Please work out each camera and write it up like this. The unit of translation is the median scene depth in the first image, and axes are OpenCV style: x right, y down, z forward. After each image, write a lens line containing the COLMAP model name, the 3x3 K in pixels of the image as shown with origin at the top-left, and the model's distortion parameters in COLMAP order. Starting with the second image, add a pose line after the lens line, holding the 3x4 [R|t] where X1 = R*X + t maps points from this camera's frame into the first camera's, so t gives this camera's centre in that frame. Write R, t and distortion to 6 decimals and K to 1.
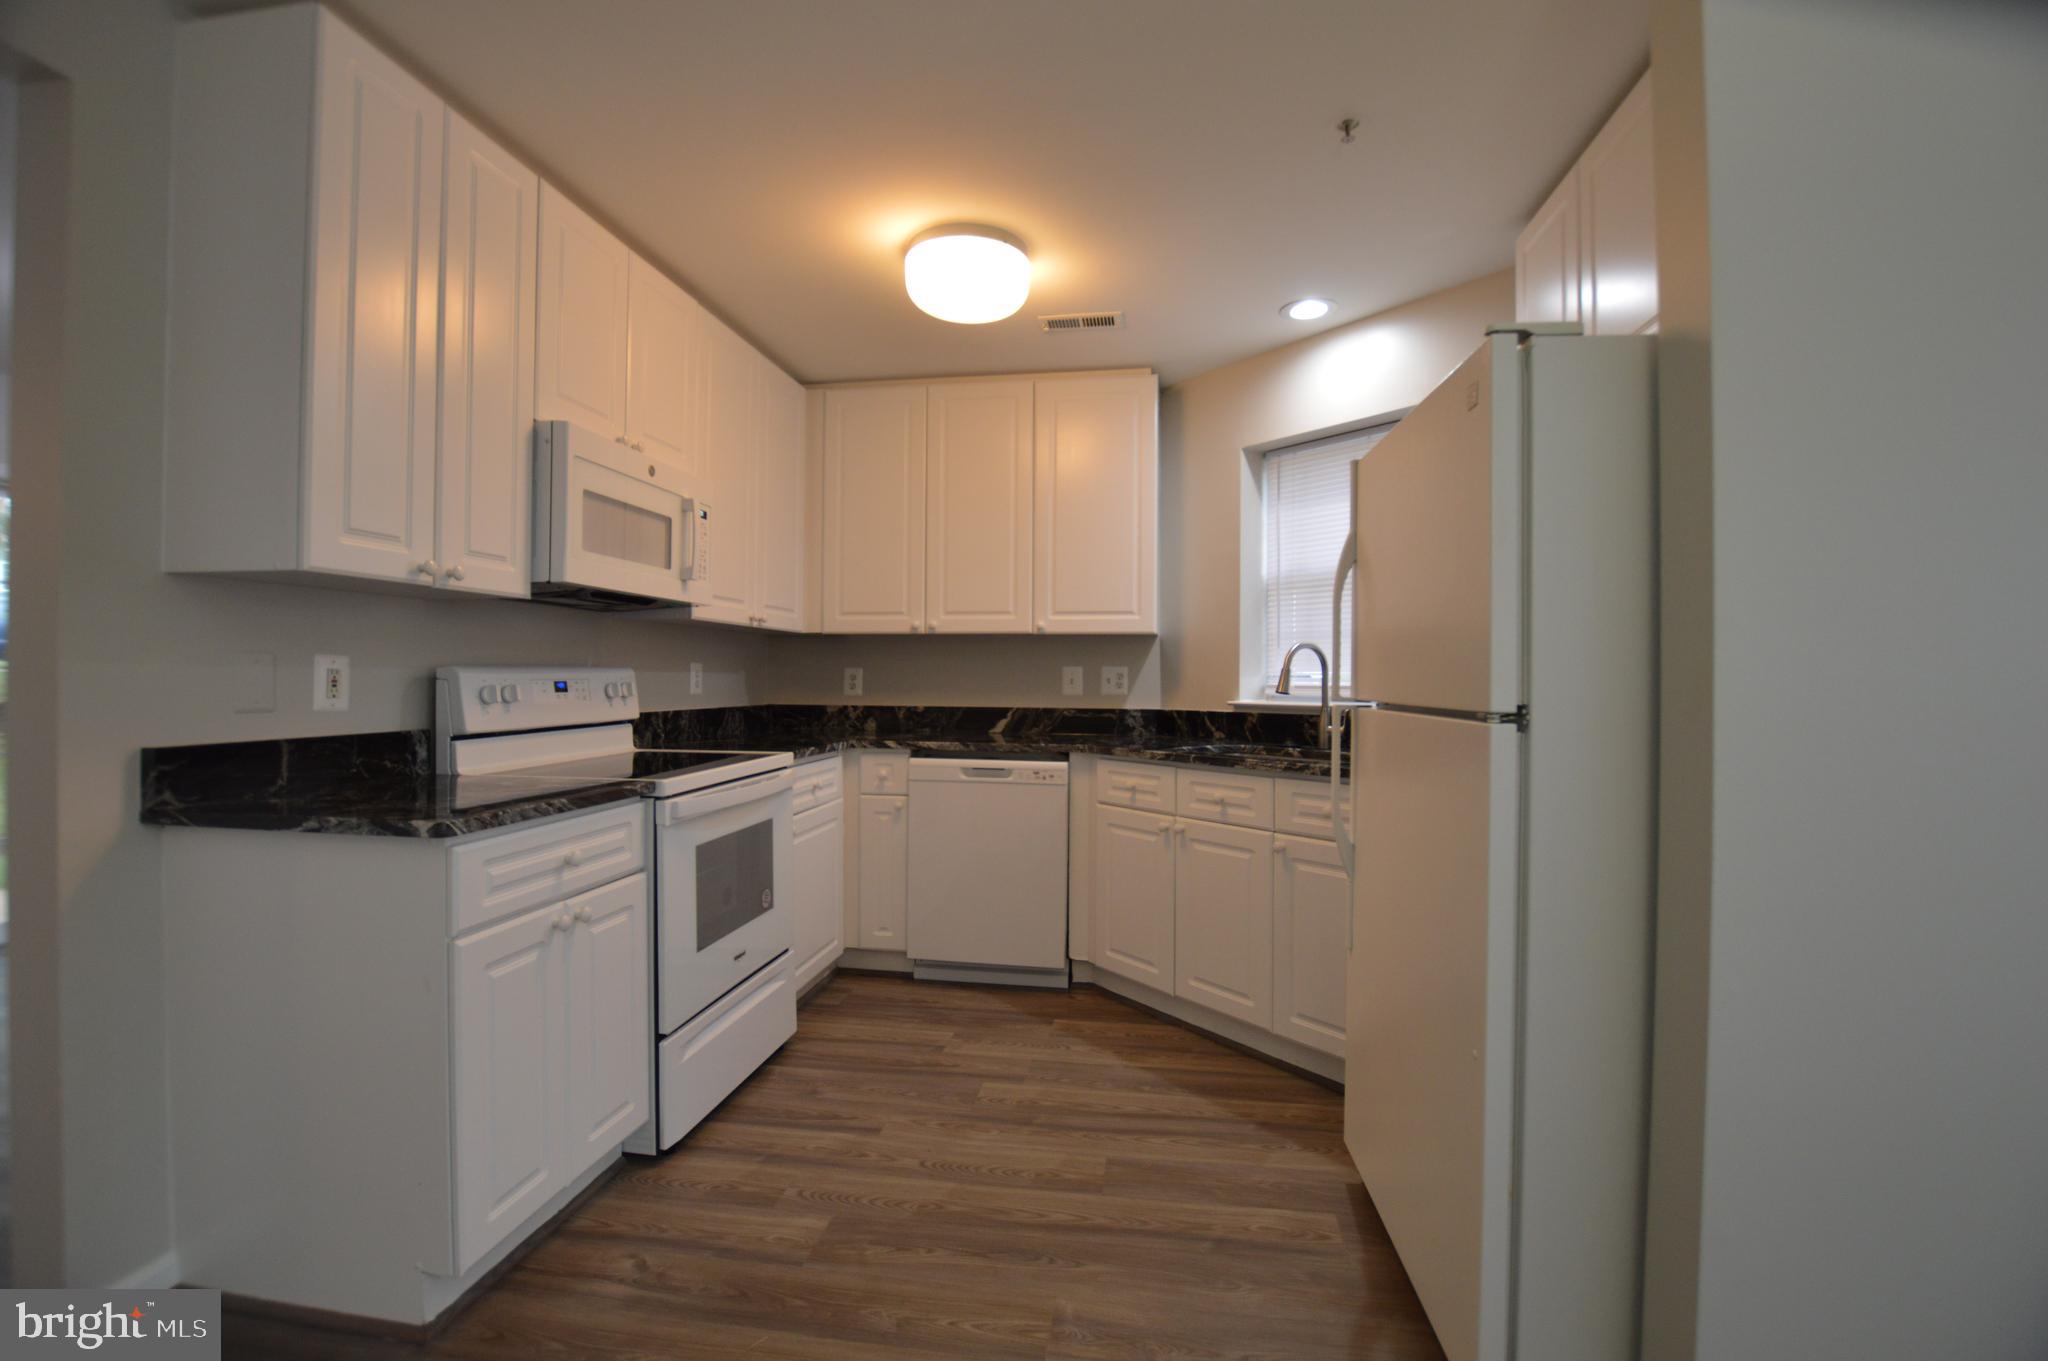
lens RADIAL K [[912.6, 0, 1026.6], [0, 912.6, 679.8], [0, 0, 1]] dist [-0.030804, 0.002433]
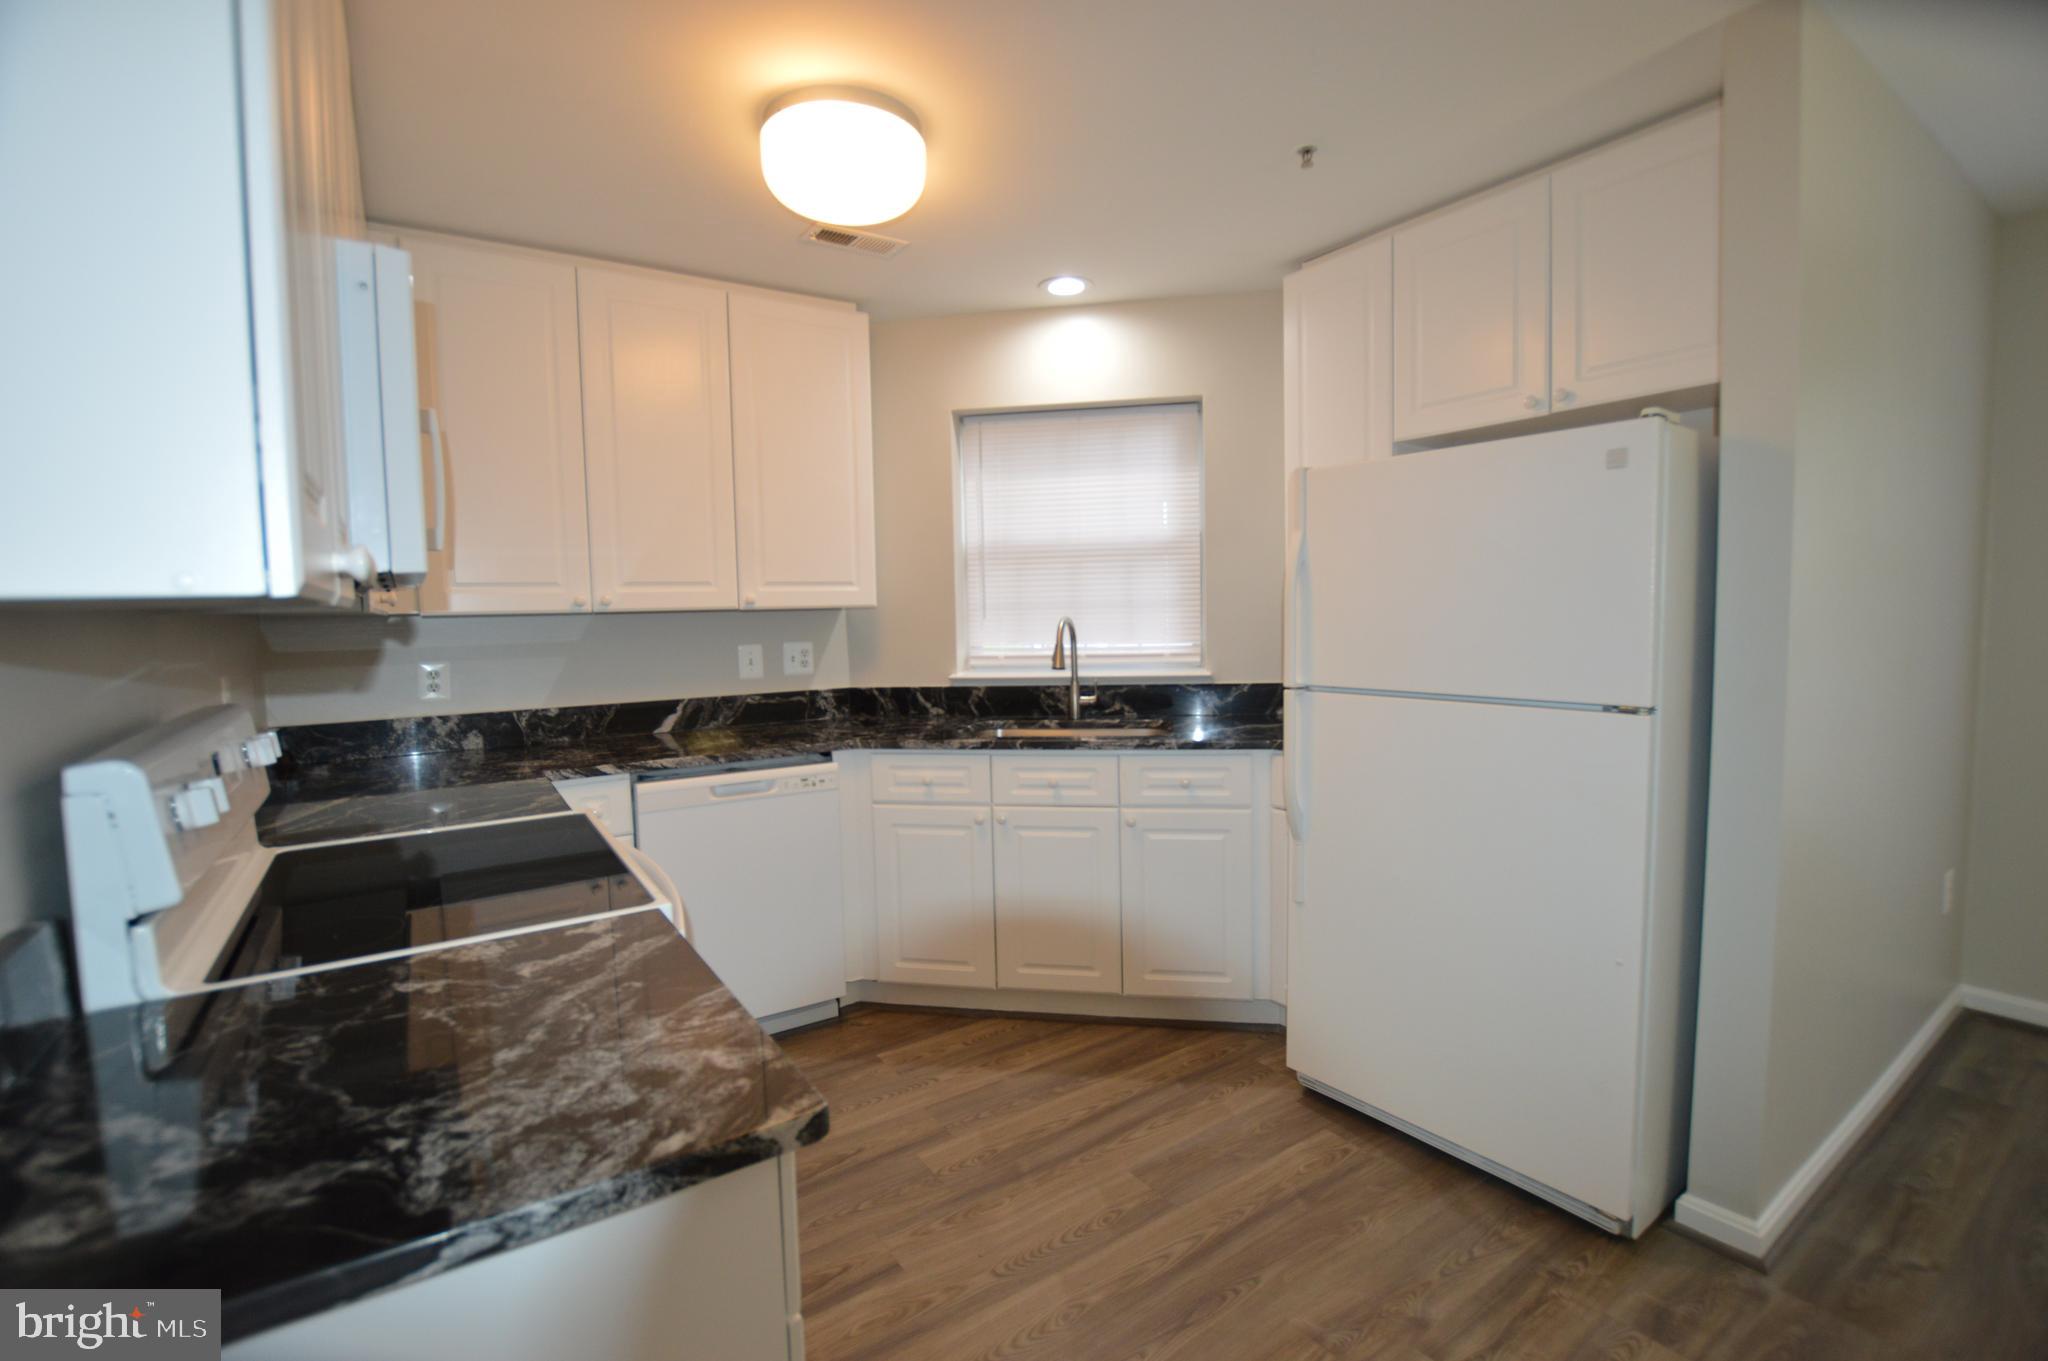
lens RADIAL K [[912.6, 0, 1021.9], [0, 912.6, 679.9], [0, 0, 1]] dist [-0.030804, 0.002433]
pose [[0.730445, -0.074557, 0.678890, -0.505187], [0.025669, 0.996318, 0.081800, -0.065897], [-0.682489, -0.042324, 0.729669, 0.322025]]
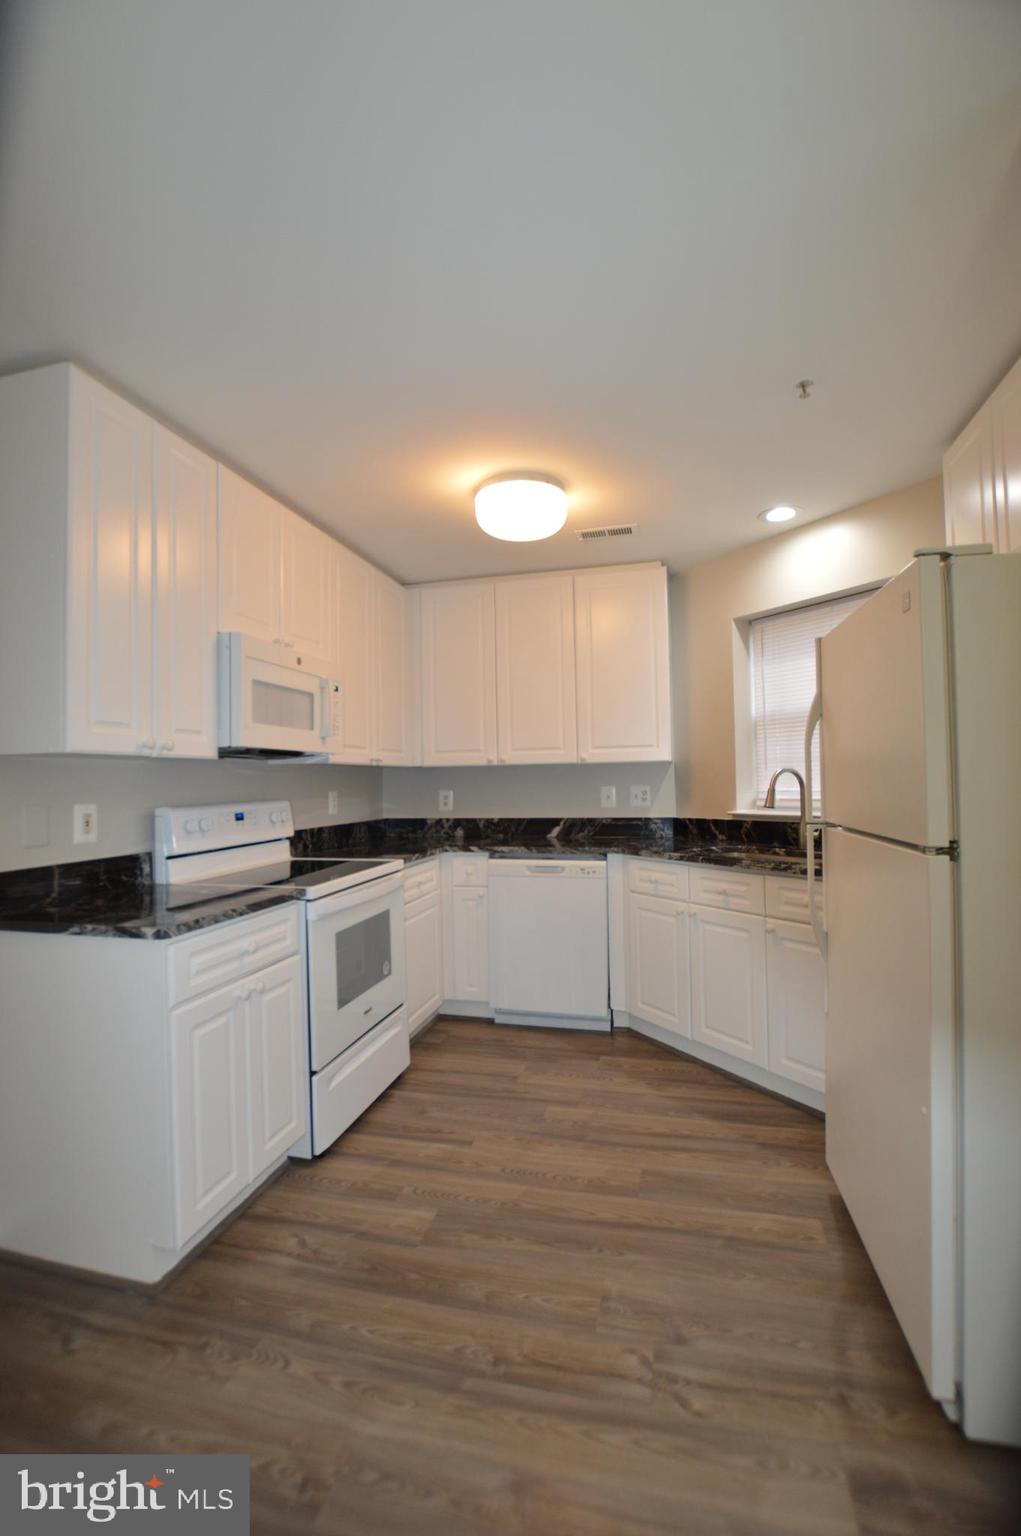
lens RADIAL K [[684.4, 0, 510.0], [0, 684.4, 769.6], [0, 0, 1]] dist [-0.030804, 0.002433]
pose [[0.995085, -0.026130, -0.095518, 0.005731], [0.024398, 0.999517, -0.019254, -0.034236], [0.095975, 0.016829, 0.995241, -0.011957]]
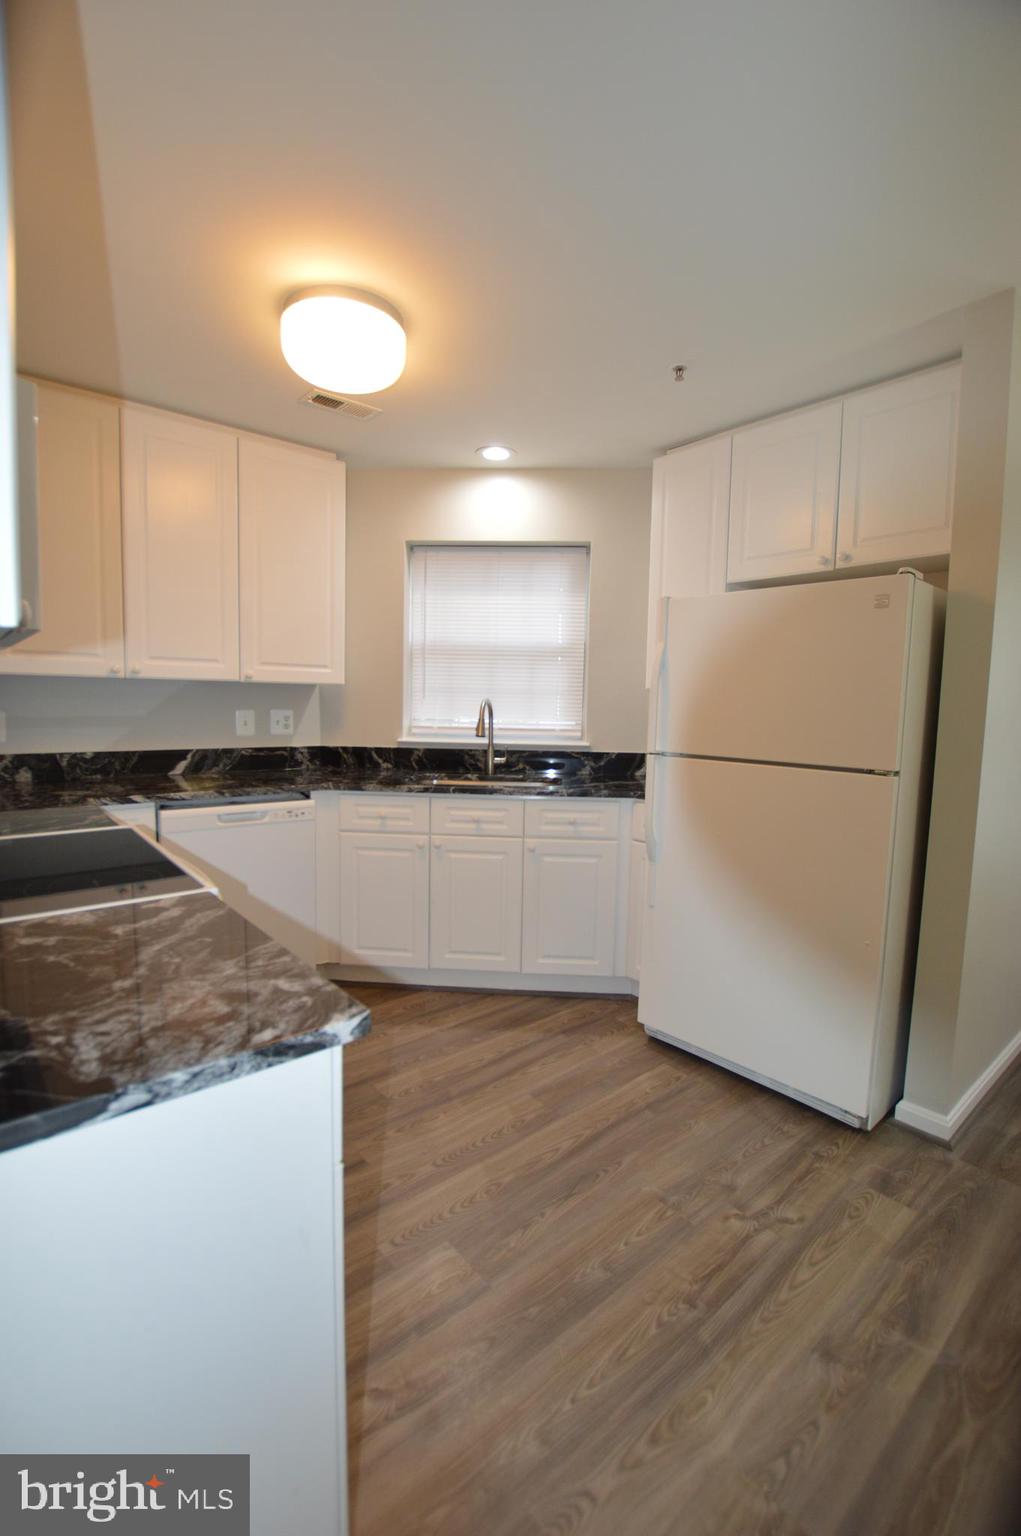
lens RADIAL K [[684.4, 0, 506.1], [0, 684.4, 770.3], [0, 0, 1]] dist [-0.030804, 0.002433]
pose [[0.654158, -0.069003, 0.753204, -0.549542], [-0.017817, 0.994148, 0.106551, -0.052411], [-0.756148, -0.083121, 0.649100, 0.330332]]
